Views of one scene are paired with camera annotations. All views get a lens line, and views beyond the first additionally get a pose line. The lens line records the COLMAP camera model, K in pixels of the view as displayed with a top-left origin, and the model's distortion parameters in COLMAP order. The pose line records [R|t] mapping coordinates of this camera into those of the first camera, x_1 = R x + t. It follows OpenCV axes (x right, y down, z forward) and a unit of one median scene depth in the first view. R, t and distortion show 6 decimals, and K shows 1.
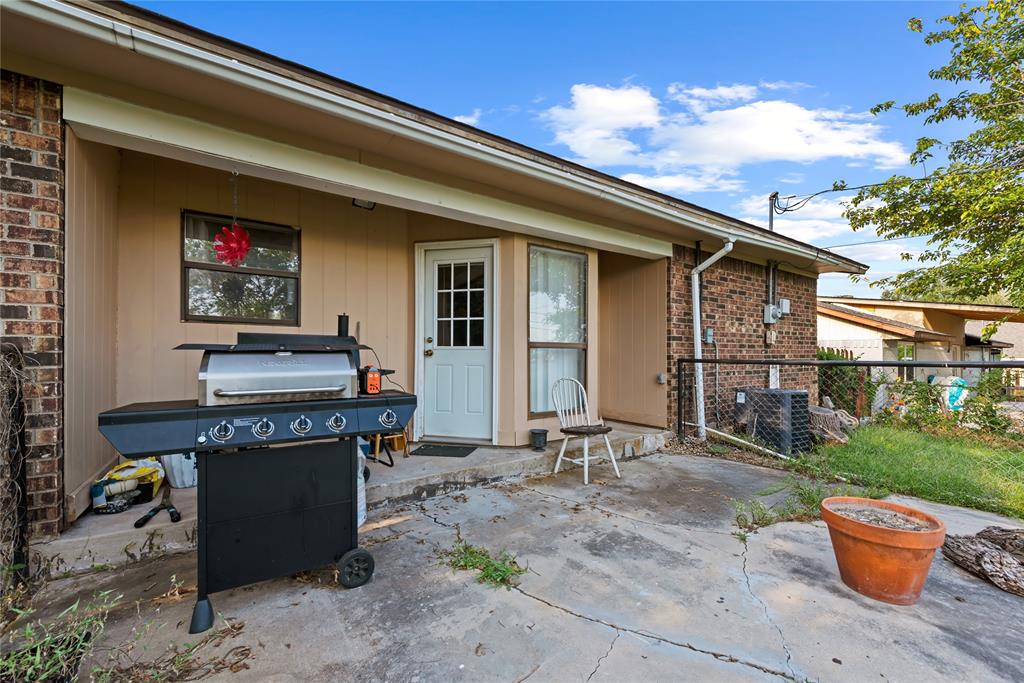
lens RADIAL K [[376.0, 0, 538.0], [0, 376.0, 354.9], [0, 0, 1]] dist [0.001682, 0.000133]
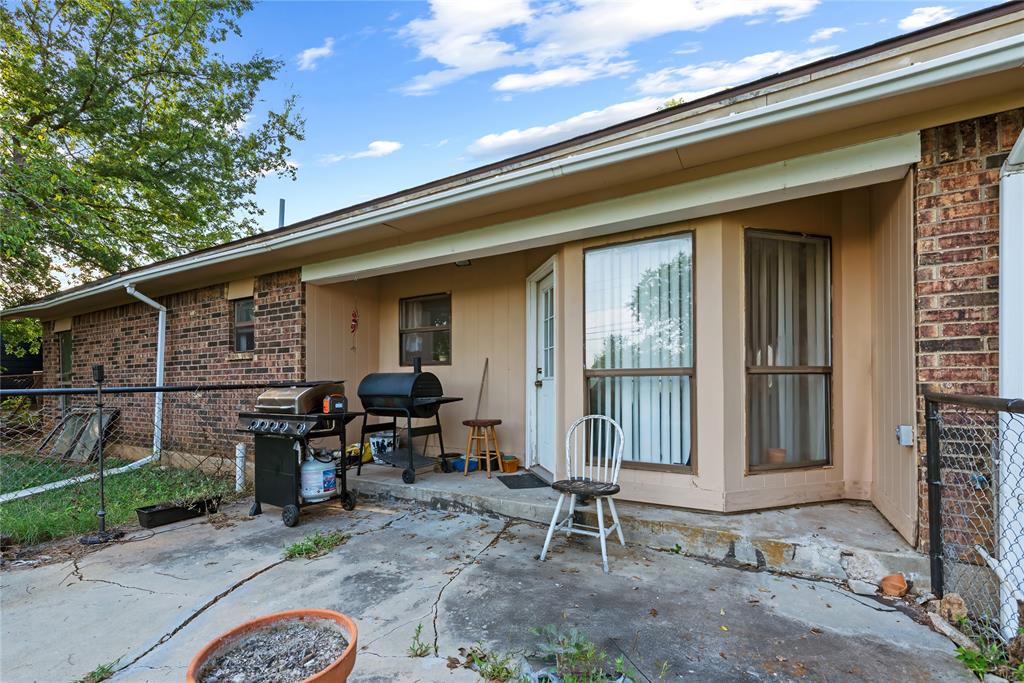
lens RADIAL K [[411.1, 0, 491.7], [0, 411.1, 383.0], [0, 0, 1]] dist [0.015223, -0.006467]
pose [[0.469923, -0.008098, -0.882670, 0.841058], [0.007563, 0.999958, -0.005147, -0.003531], [0.882675, -0.004256, 0.469965, 0.501787]]
